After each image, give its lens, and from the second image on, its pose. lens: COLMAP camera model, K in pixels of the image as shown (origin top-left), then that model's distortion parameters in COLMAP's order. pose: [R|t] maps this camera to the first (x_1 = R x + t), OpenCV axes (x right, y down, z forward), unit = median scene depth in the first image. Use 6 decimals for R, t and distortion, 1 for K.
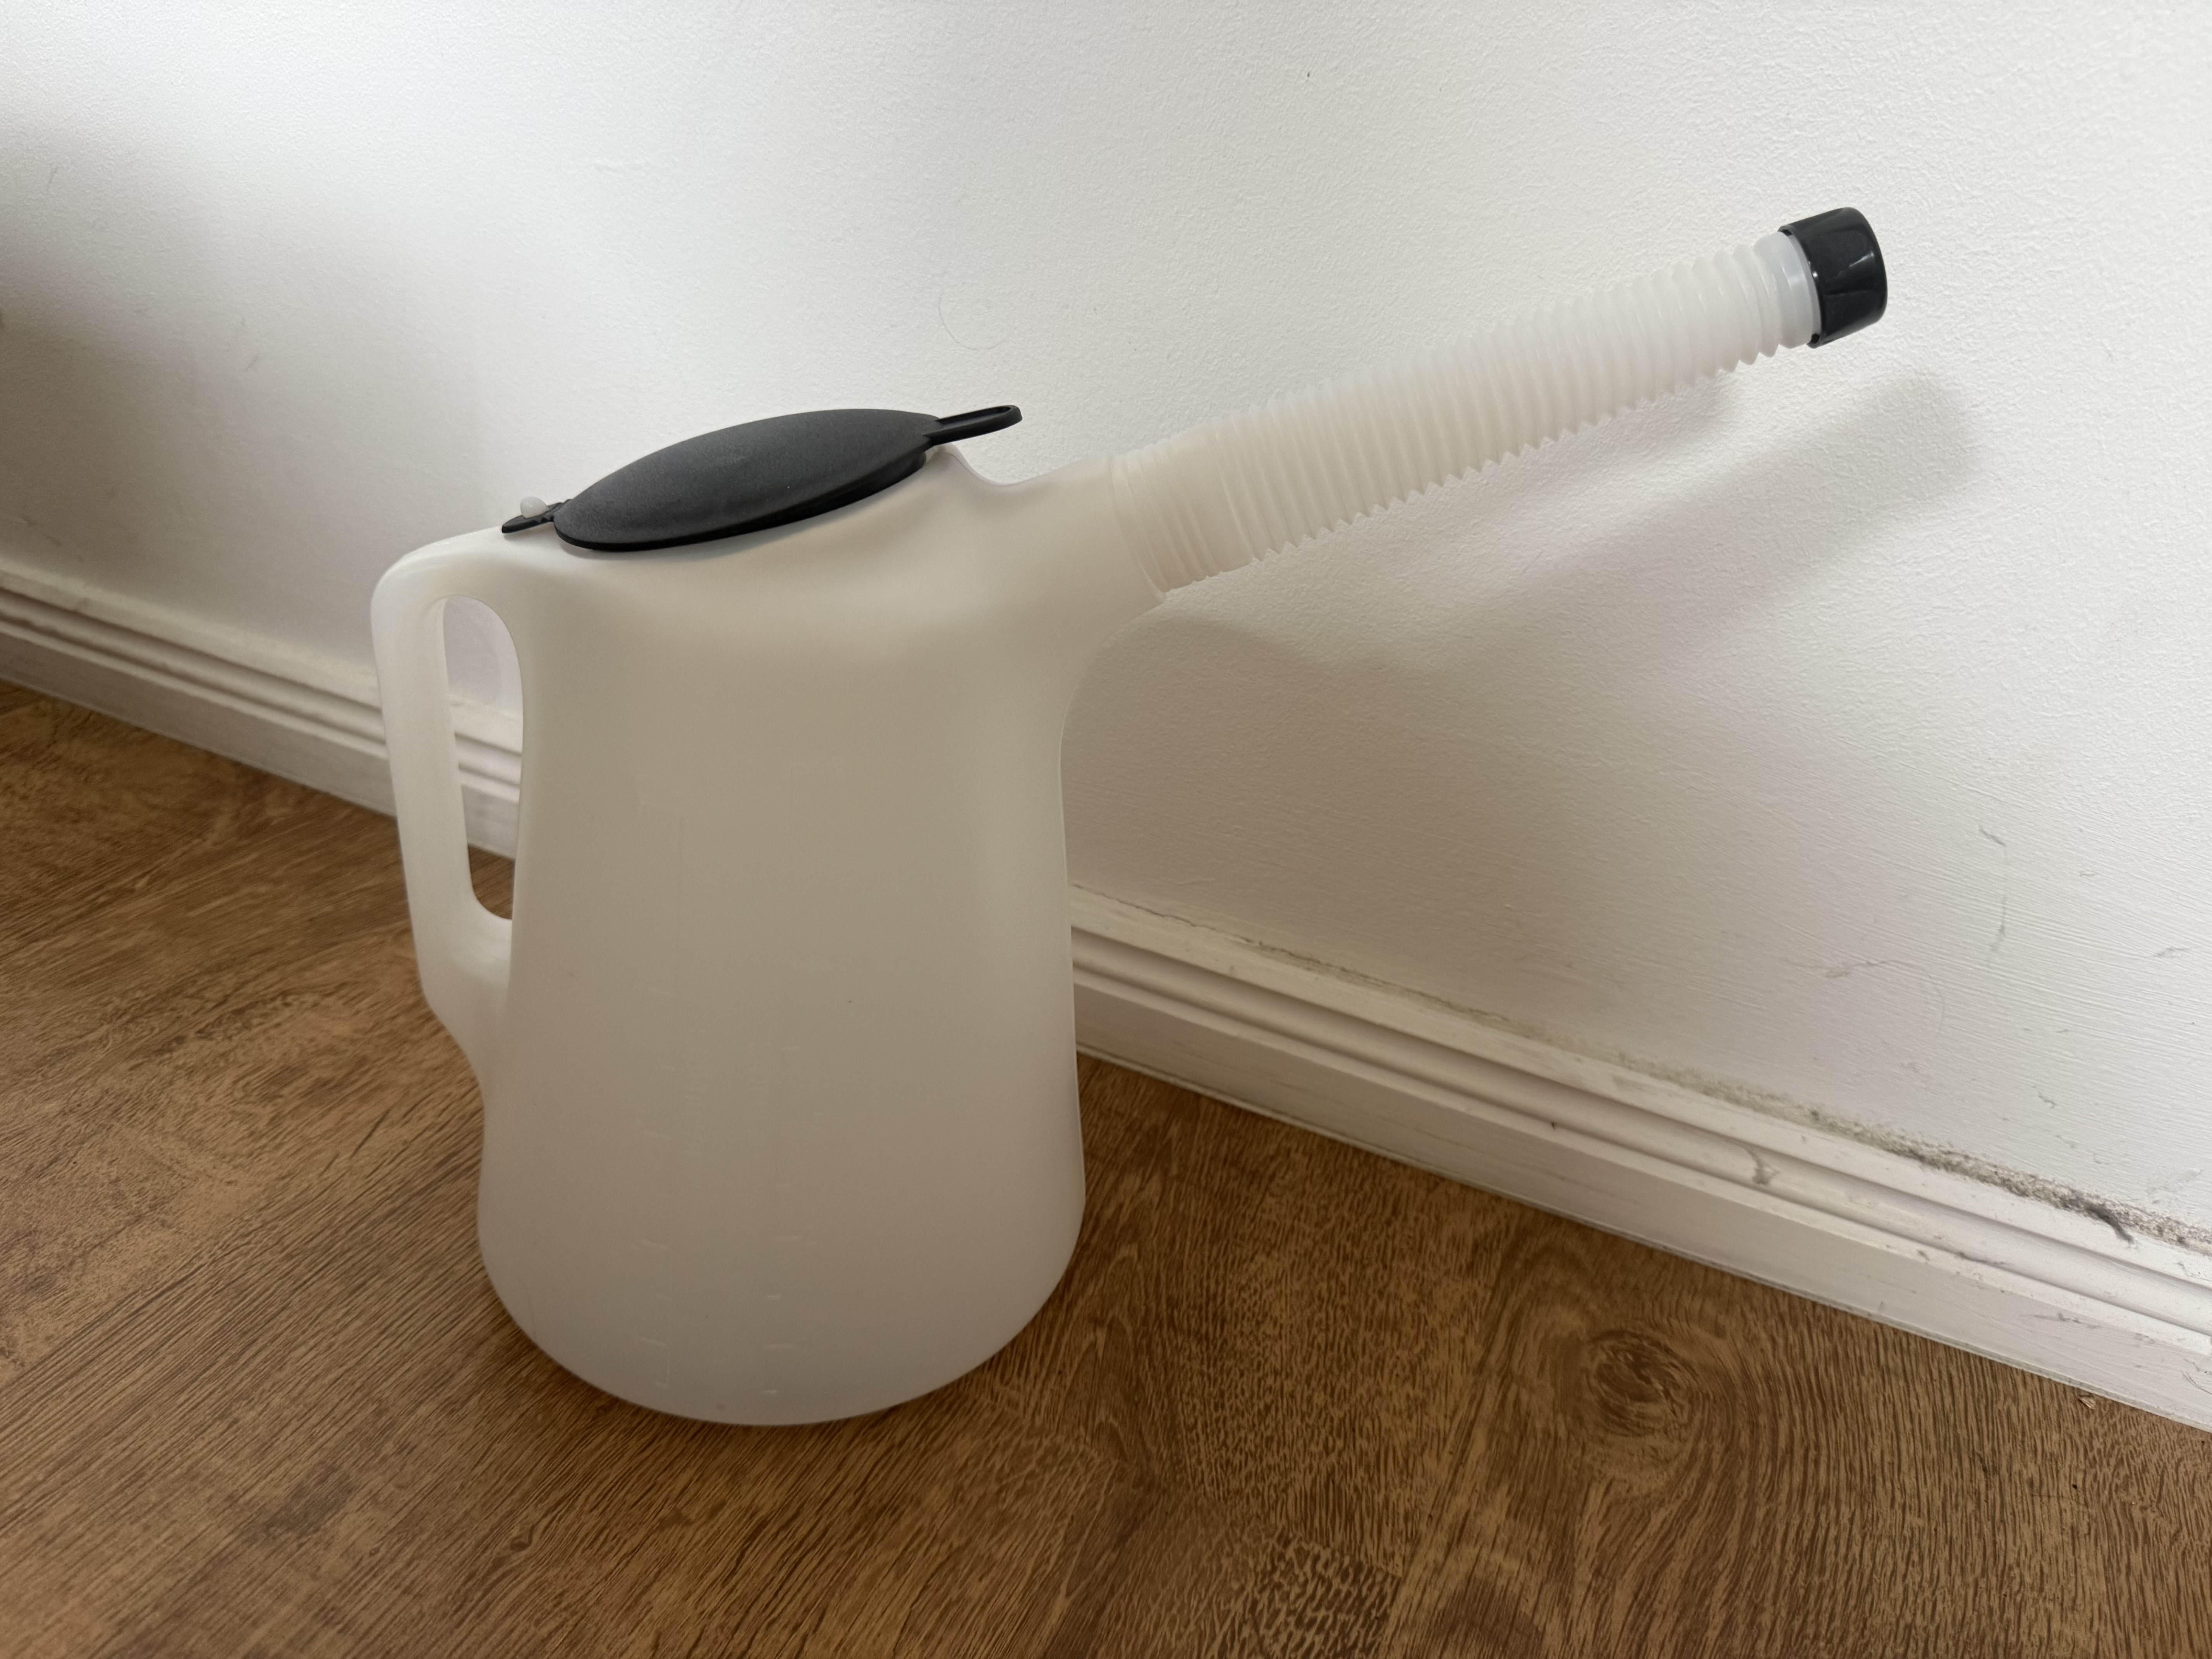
lens RADIAL K [[1583.3, 0, 1082.9], [0, 1583.3, 826.2], [0, 0, 1]] dist [0.096125, -0.269052]
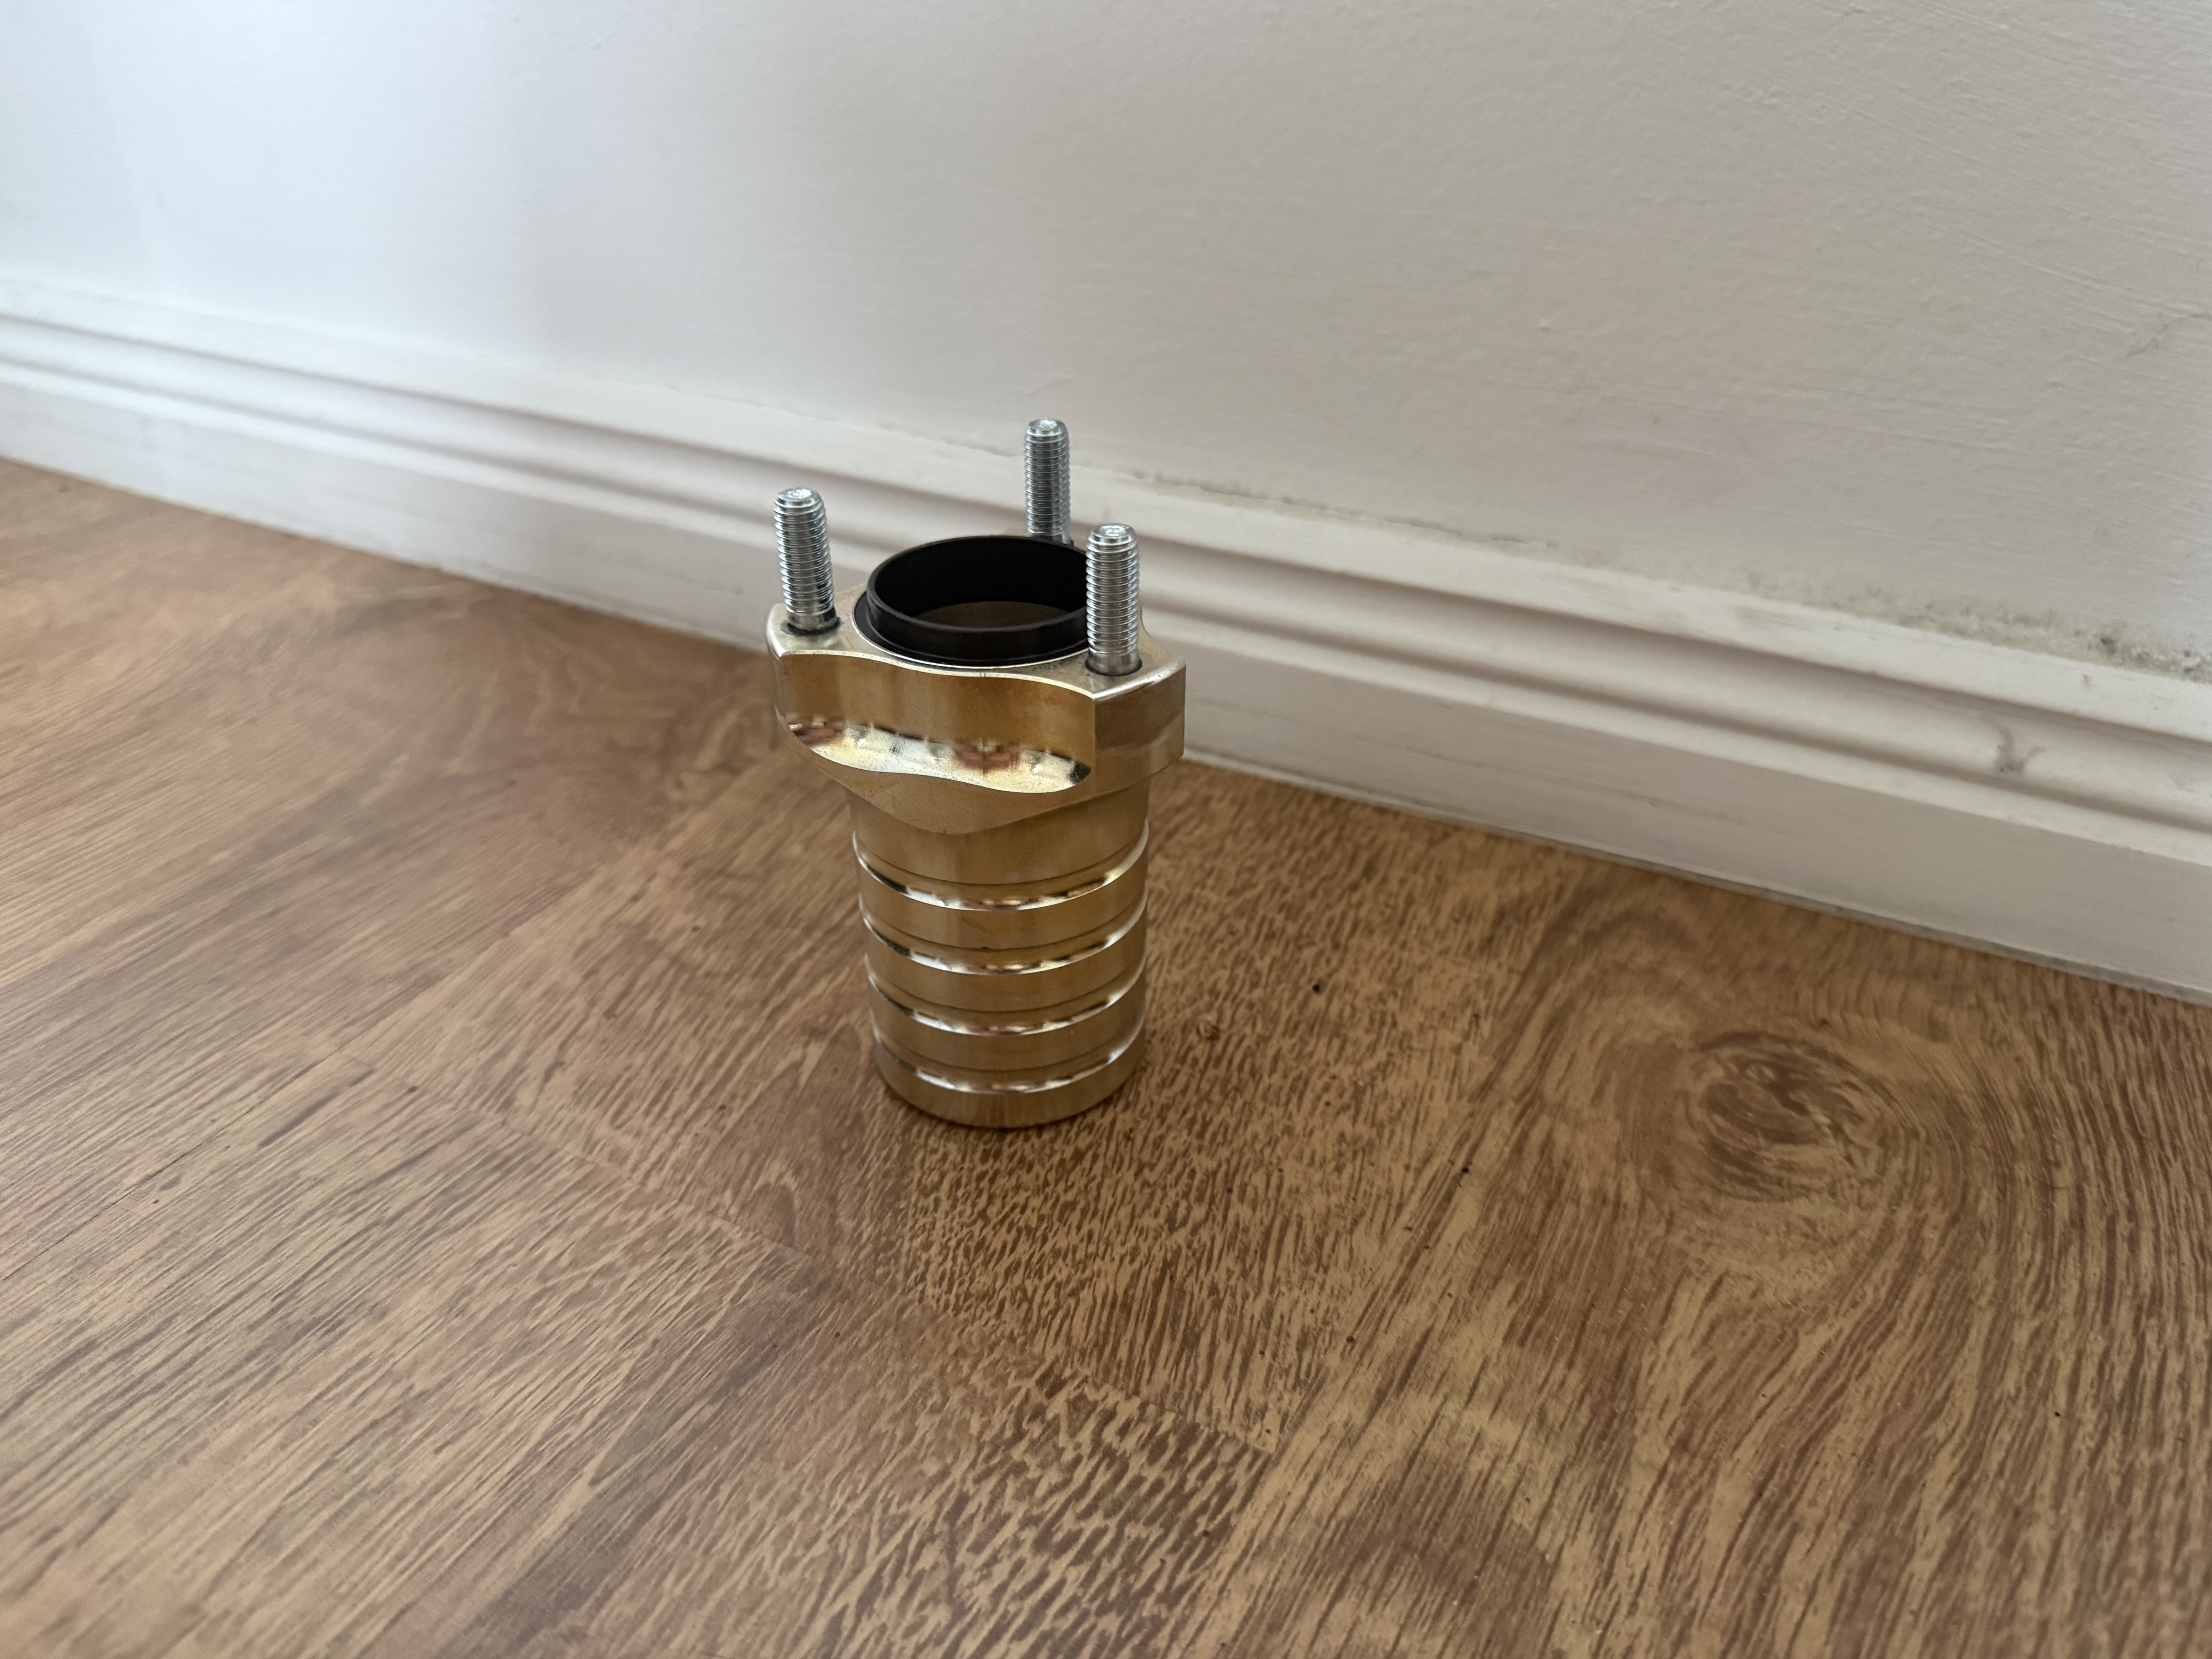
lens RADIAL K [[1616.1, 0, 1088.3], [0, 1616.1, 816.4], [0, 0, 1]] dist [0.157624, -0.438089]
pose [[0.993031, -0.042869, -0.109779, 0.186447], [0.047830, 0.997931, 0.042963, 0.222093], [0.107710, -0.047914, 0.993027, 0.443417]]
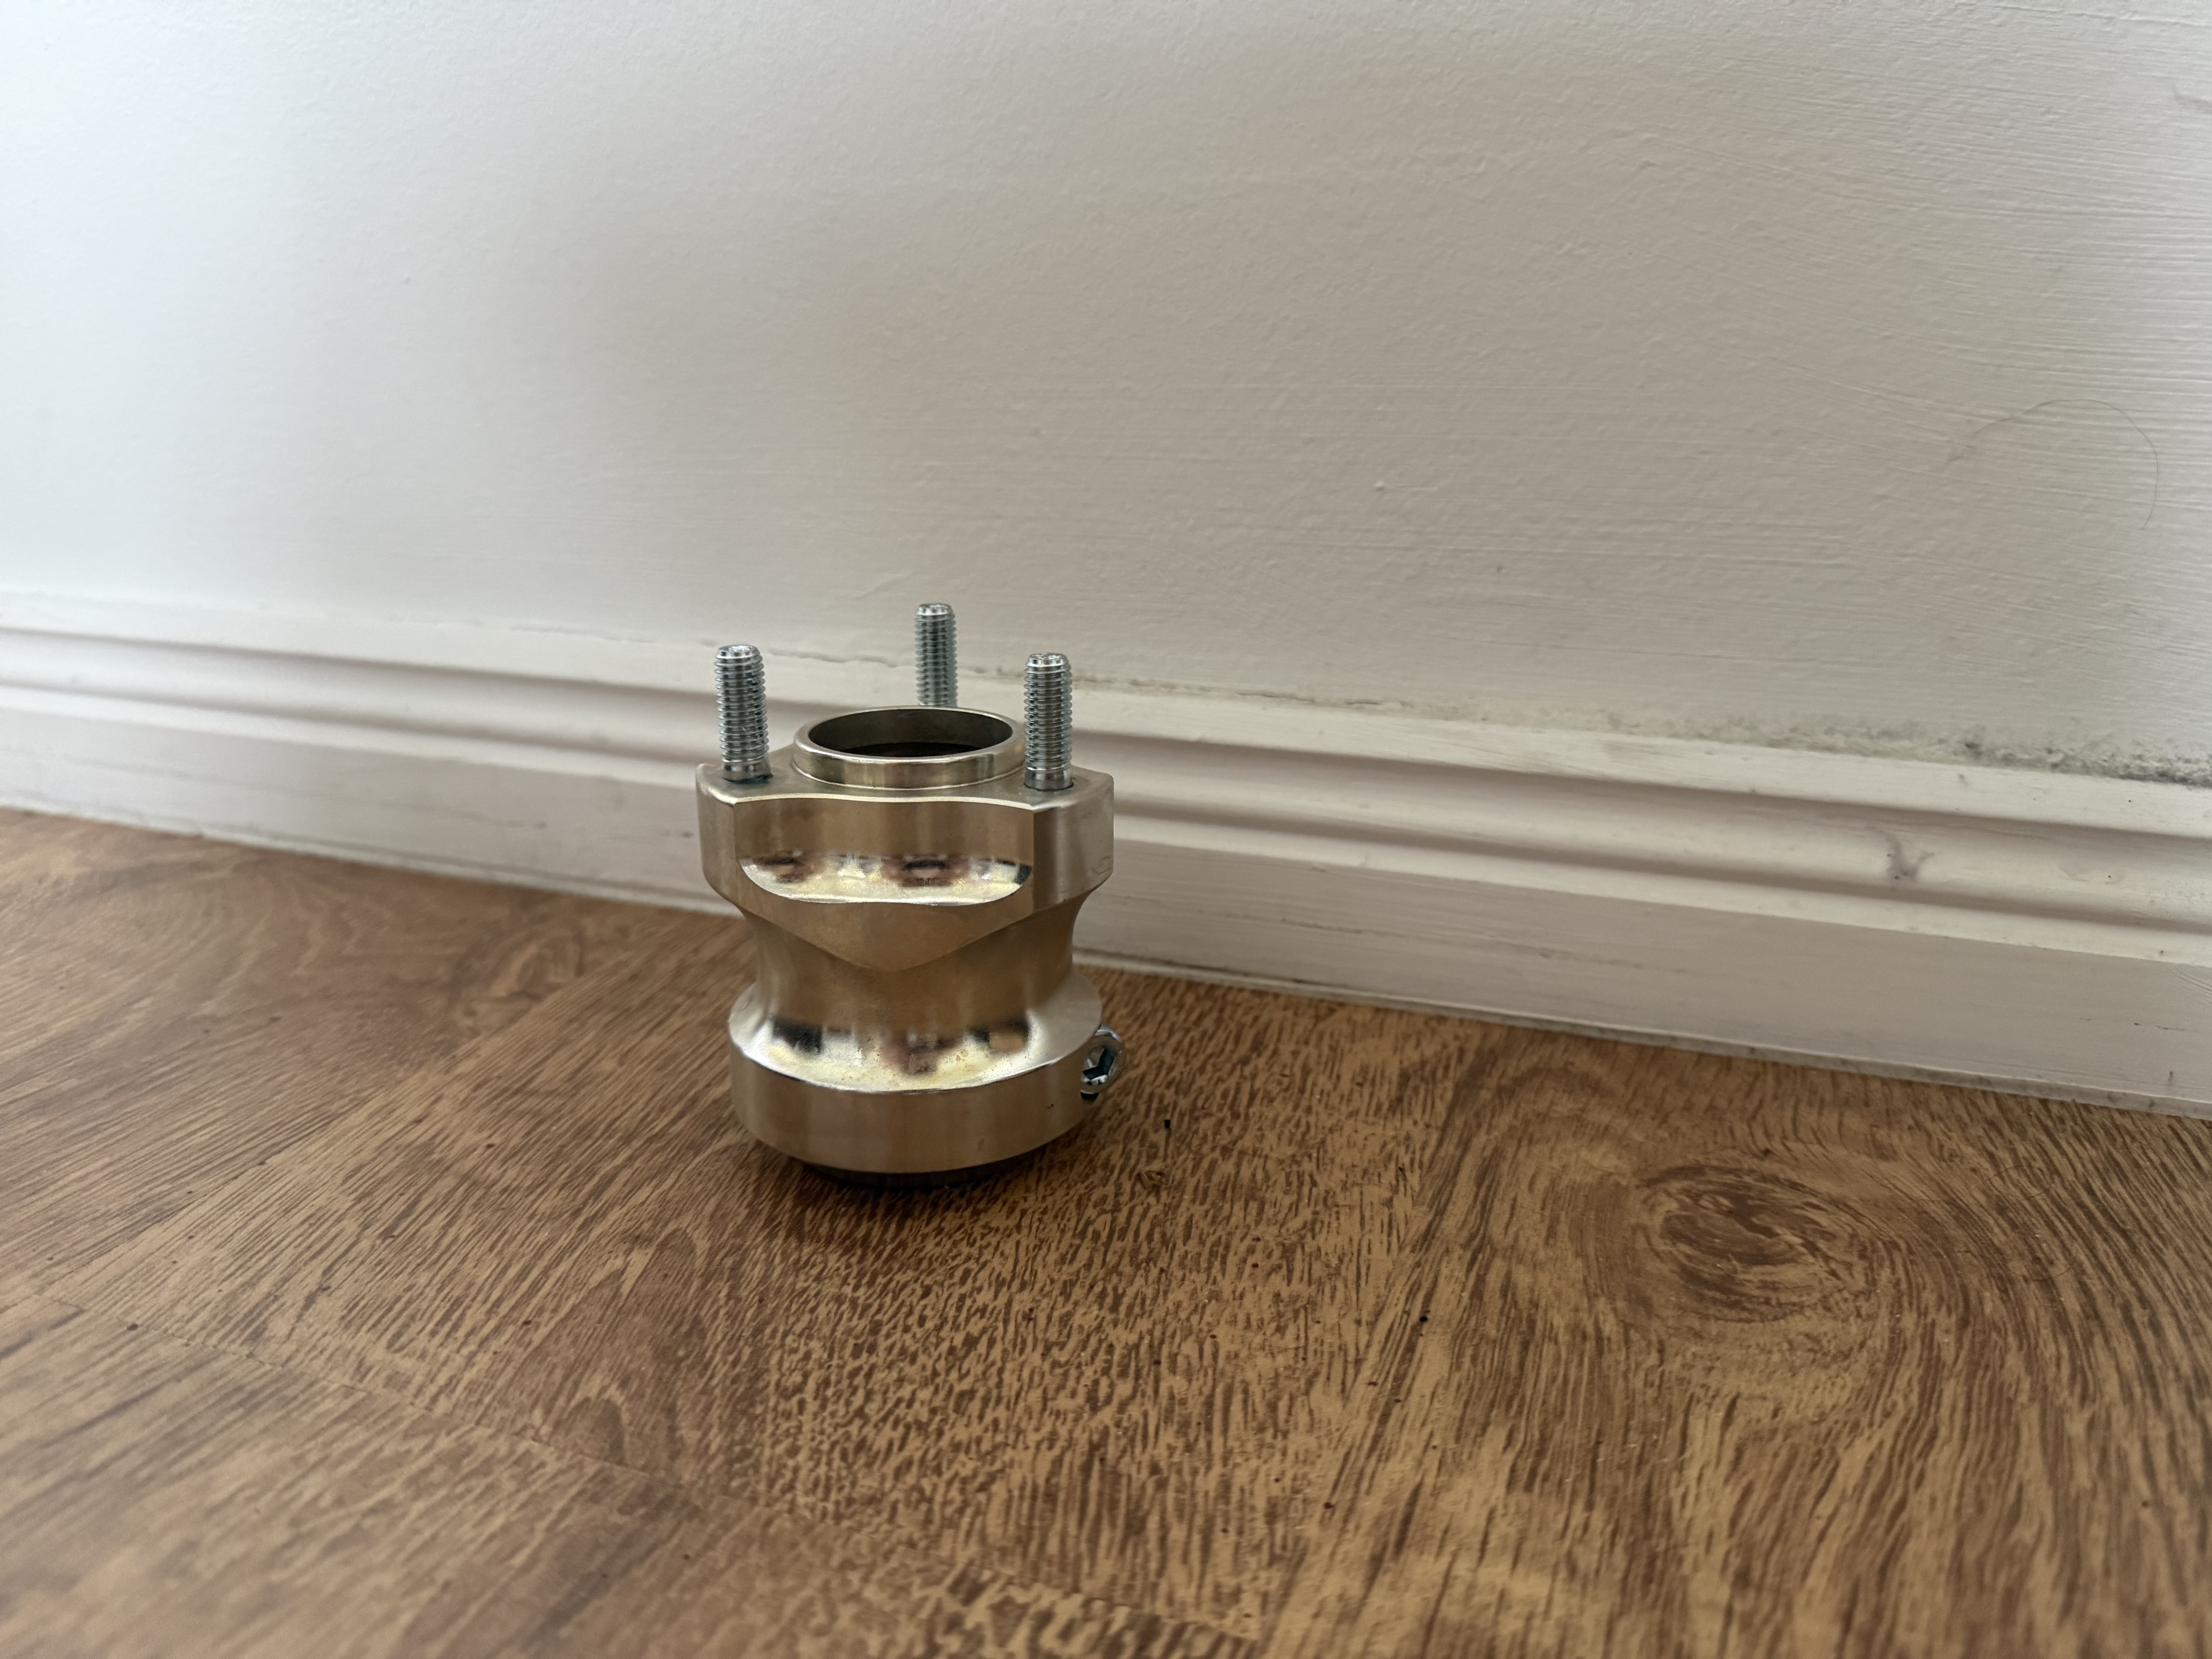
lens RADIAL K [[1616.1, 0, 1088.3], [0, 1616.1, 816.4], [0, 0, 1]] dist [0.157624, -0.438089]
pose [[0.994164, -0.102222, 0.034480, 0.148459], [0.106931, 0.976036, -0.189522, 0.309628], [-0.014281, 0.192103, 0.981271, 0.507424]]
